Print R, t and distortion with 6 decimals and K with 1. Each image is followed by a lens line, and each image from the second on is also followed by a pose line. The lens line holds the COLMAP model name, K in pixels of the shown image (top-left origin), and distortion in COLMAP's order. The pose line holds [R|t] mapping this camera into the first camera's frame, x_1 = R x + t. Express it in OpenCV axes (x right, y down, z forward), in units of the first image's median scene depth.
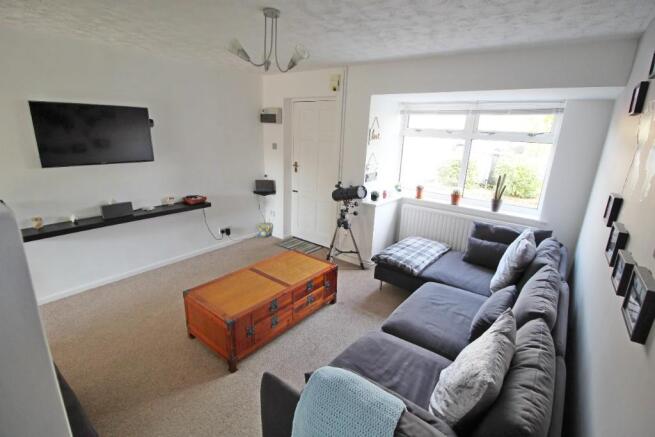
lens RADIAL K [[307.5, 0, 329.7], [0, 307.5, 216.8], [0, 0, 1]] dist [0.001741, -0.011717]
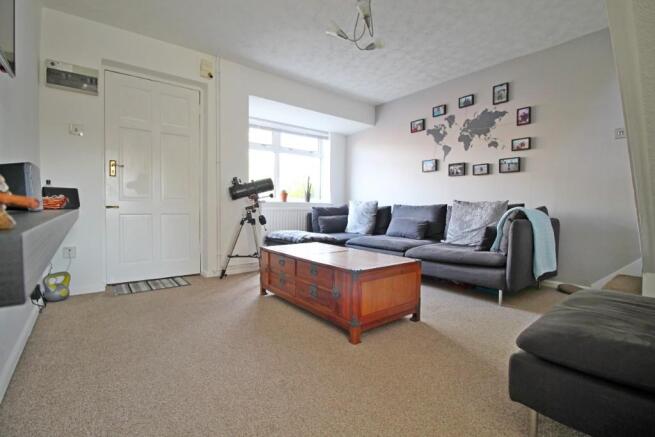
lens RADIAL K [[303.3, 0, 325.8], [0, 303.3, 206.7], [0, 0, 1]] dist [0.000786, 0.000087]
pose [[0.251105, -0.042002, 0.967048, -0.761995], [0.266203, 0.963531, -0.027273, 0.062166], [-0.930635, 0.264279, 0.253129, 0.562487]]
